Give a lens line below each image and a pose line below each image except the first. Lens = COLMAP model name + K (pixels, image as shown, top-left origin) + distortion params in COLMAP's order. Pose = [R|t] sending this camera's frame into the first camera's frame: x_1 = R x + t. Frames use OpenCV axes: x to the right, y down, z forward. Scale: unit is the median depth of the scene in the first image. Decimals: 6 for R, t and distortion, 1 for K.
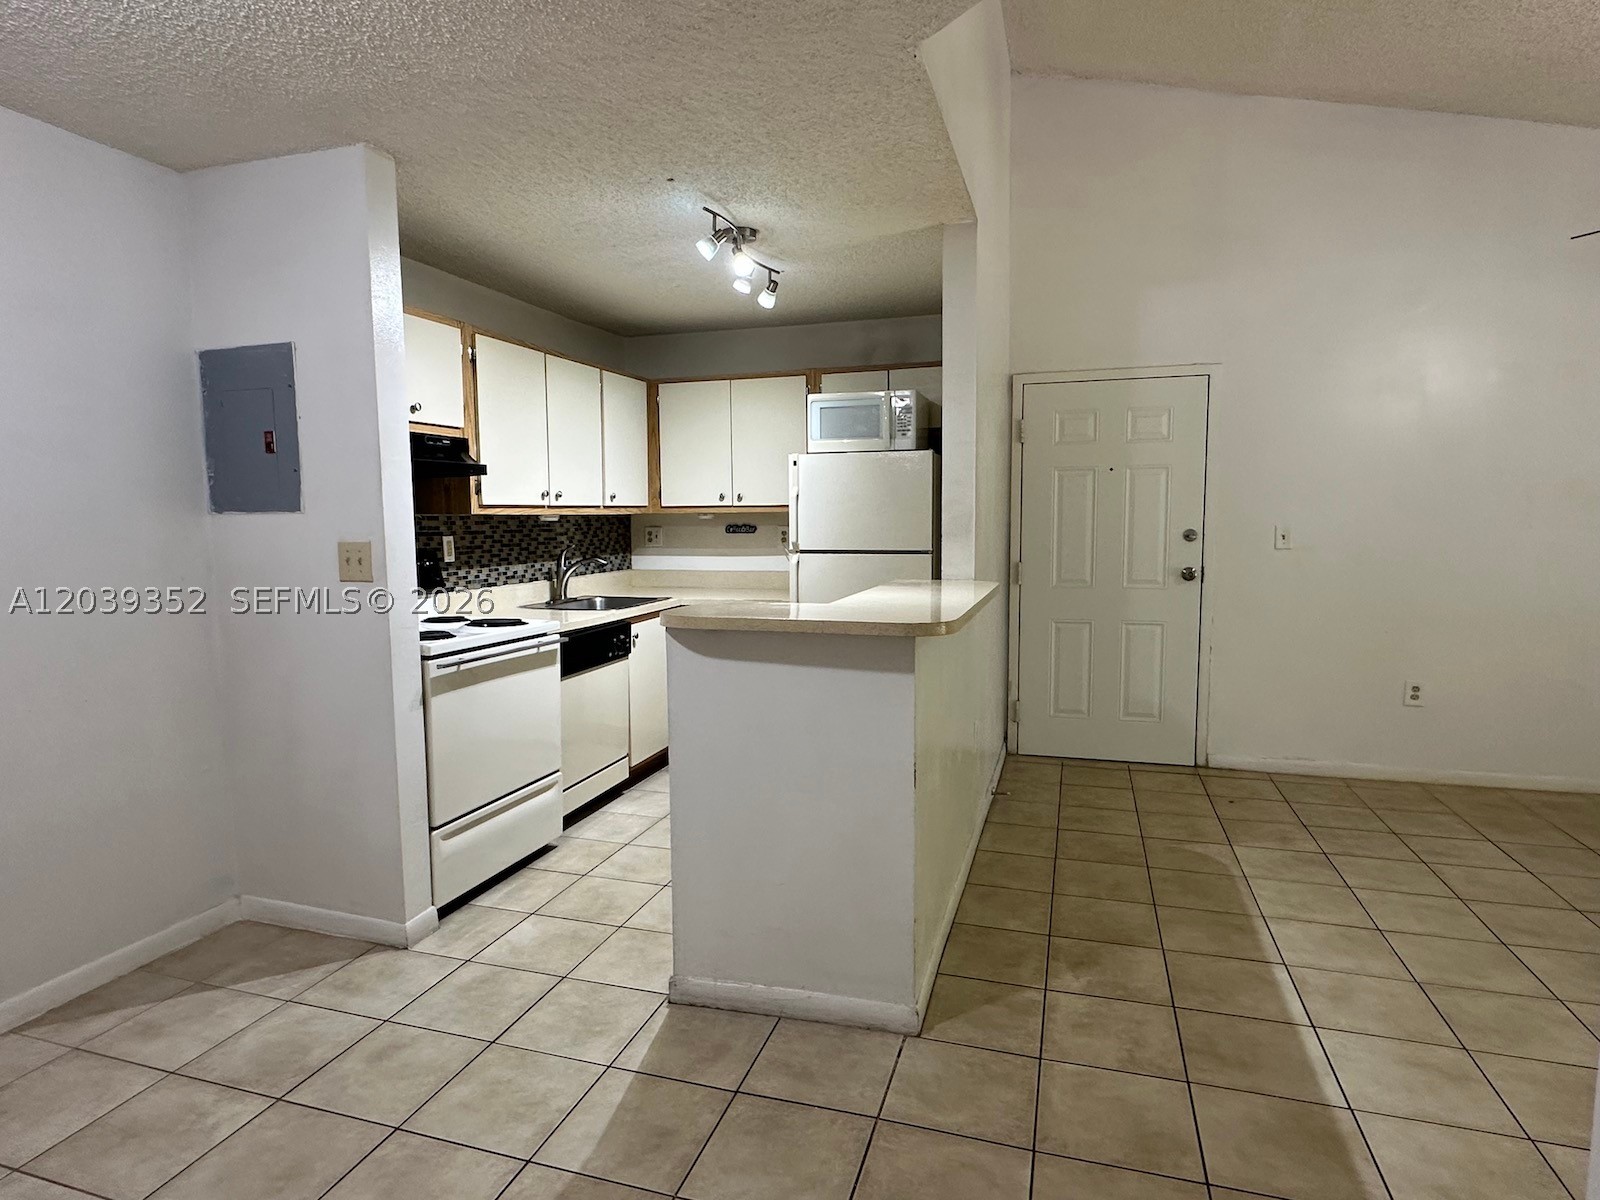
lens RADIAL K [[885.5, 0, 801.0], [0, 885.5, 601.7], [0, 0, 1]] dist [0.001336, 0.000005]
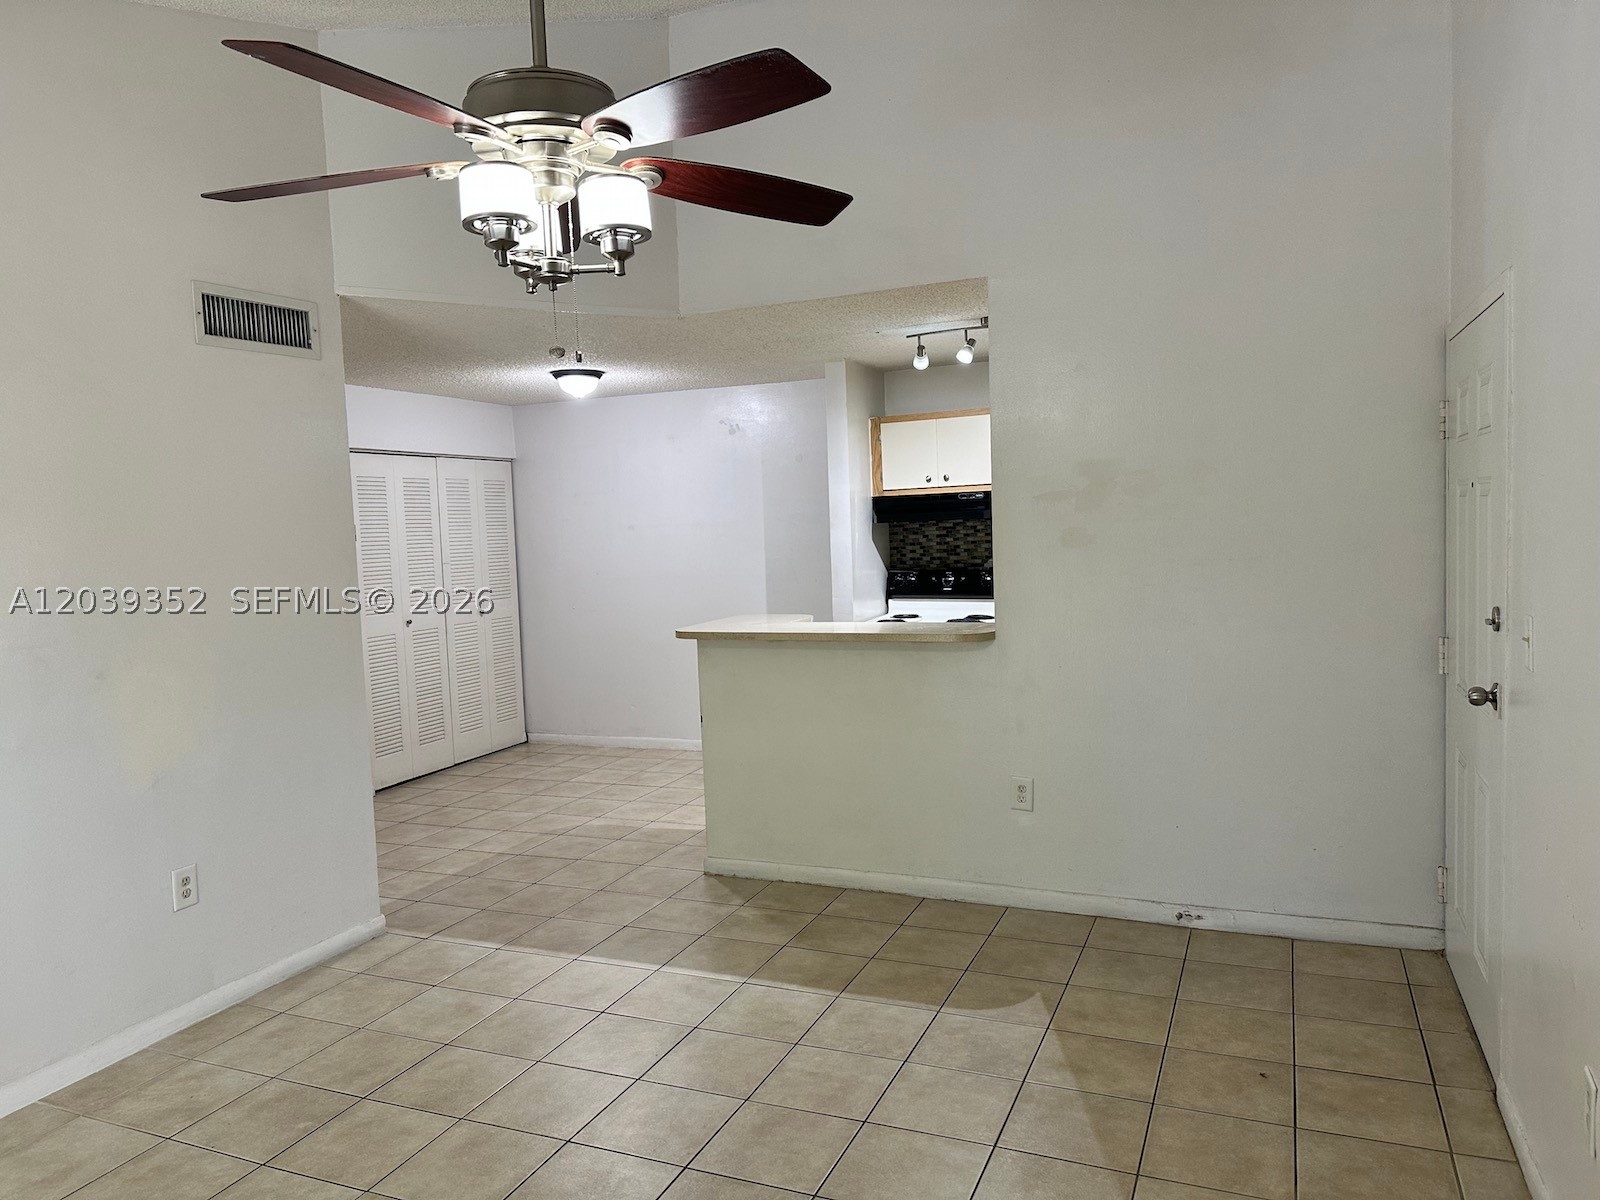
lens RADIAL K [[1119.5, 0, 800.9], [0, 1119.5, 592.2], [0, 0, 1]] dist [0.145604, -0.234918]
pose [[-0.100349, 0.076679, -0.991993, 1.237317], [-0.058006, 0.994879, 0.082770, -0.132929], [0.993260, 0.065848, -0.095387, 0.753640]]
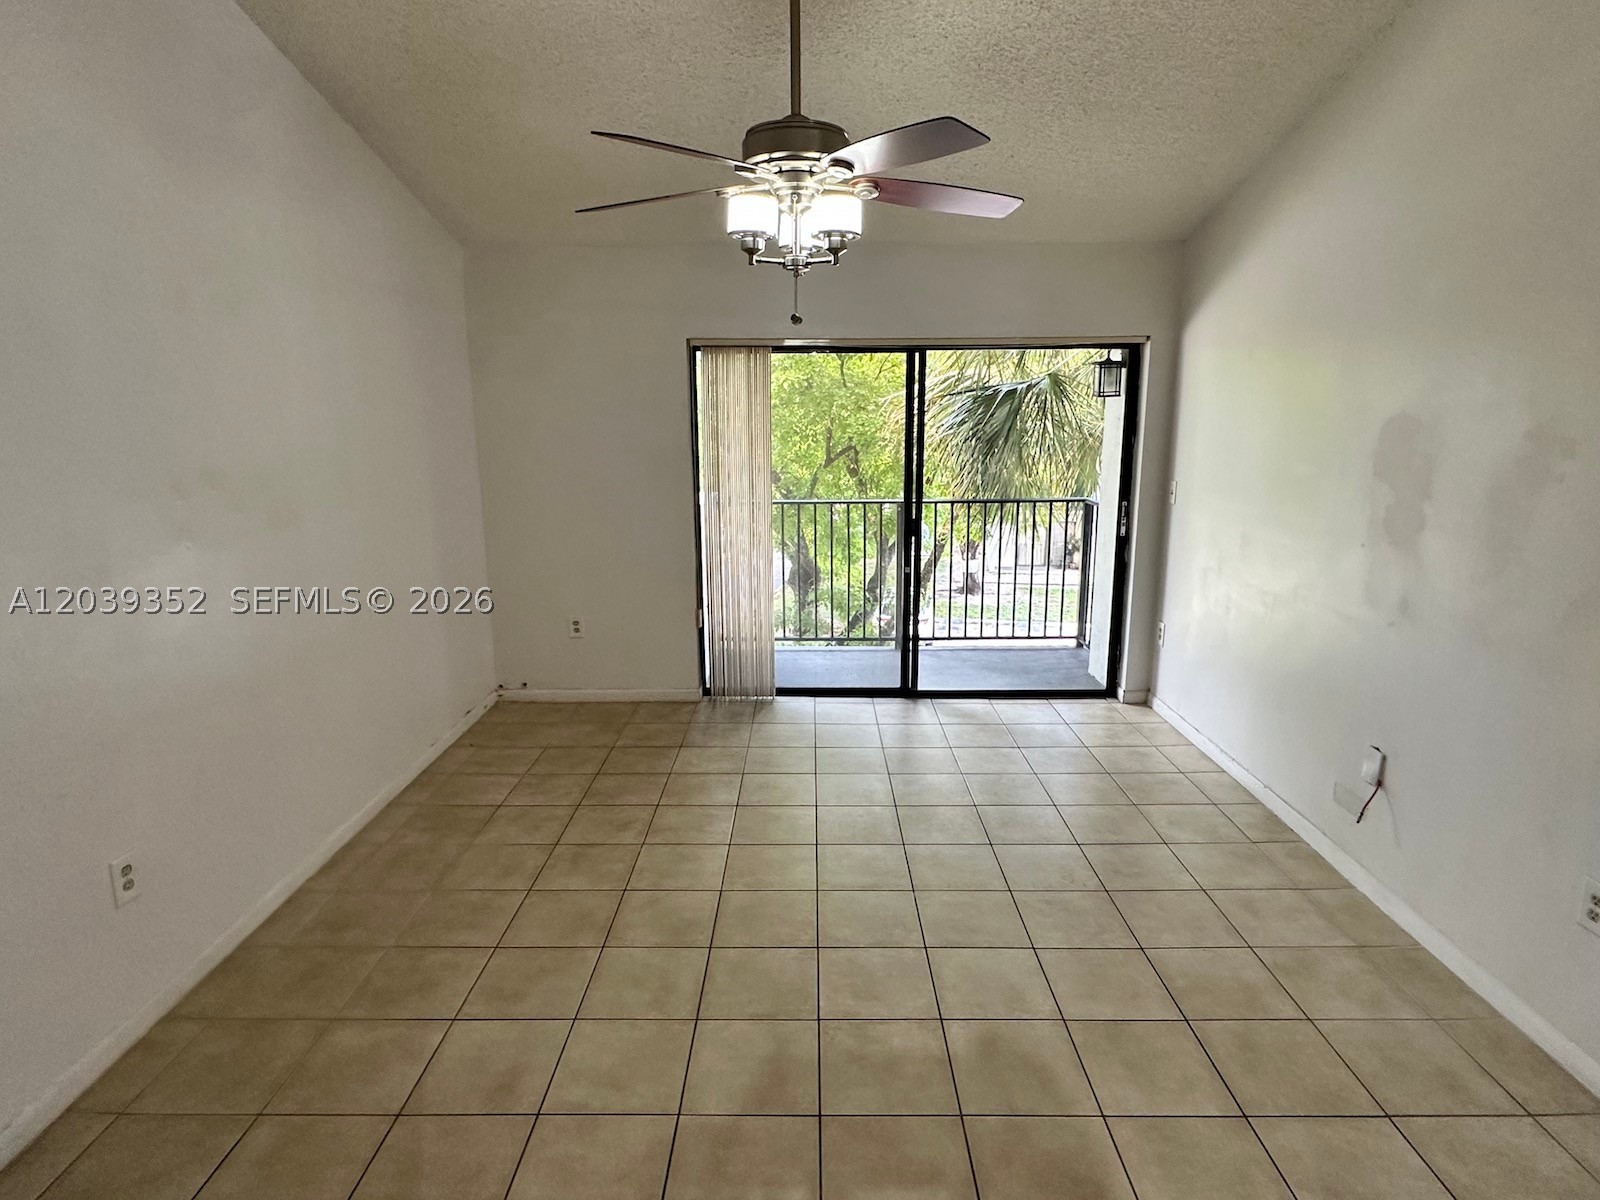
lens RADIAL K [[885.5, 0, 801.0], [0, 885.5, 601.7], [0, 0, 1]] dist [0.001336, 0.000005]
pose [[-0.285812, -0.191553, 0.938946, 0.110660], [0.102304, 0.968119, 0.228645, -0.147615], [-0.952809, 0.161408, -0.257103, 0.764087]]
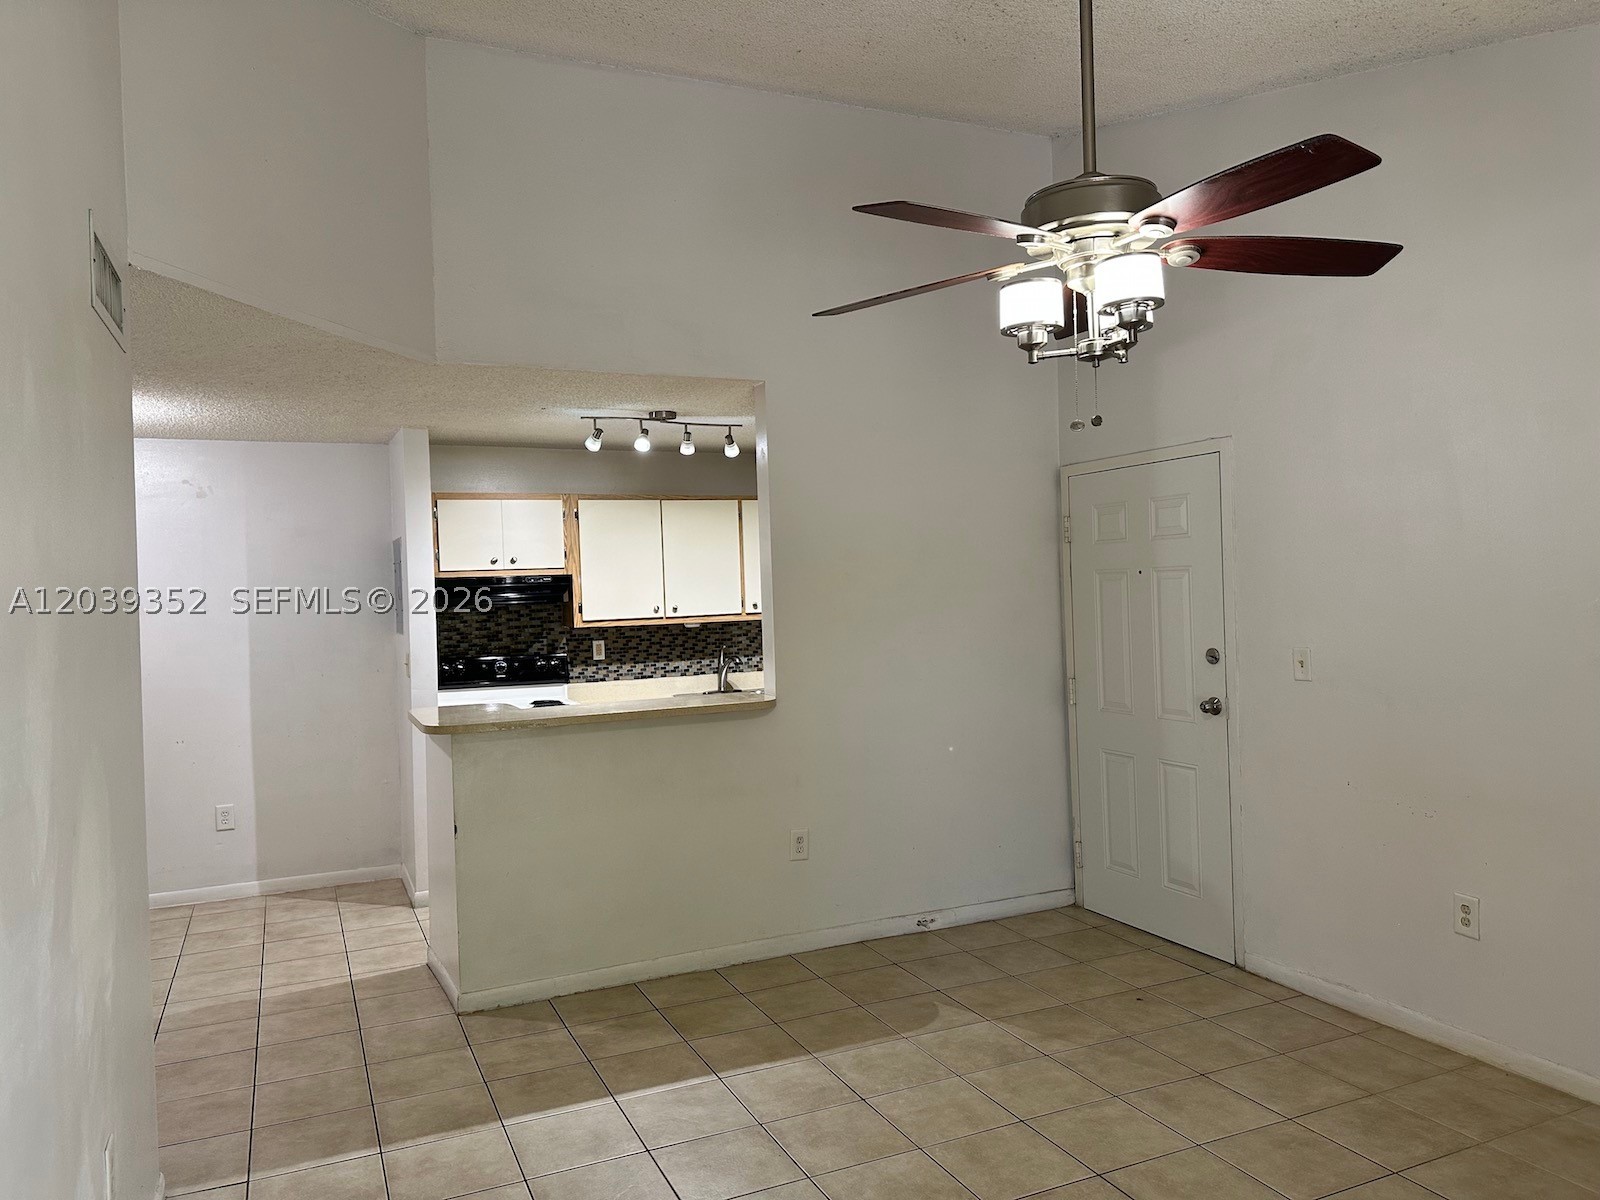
lens RADIAL K [[1119.5, 0, 800.9], [0, 1119.5, 592.2], [0, 0, 1]] dist [0.145604, -0.234918]
pose [[0.661885, -0.008265, -0.749560, 1.054520], [-0.046563, 0.997555, -0.052117, -0.069227], [0.748158, 0.069397, 0.659882, 0.080141]]
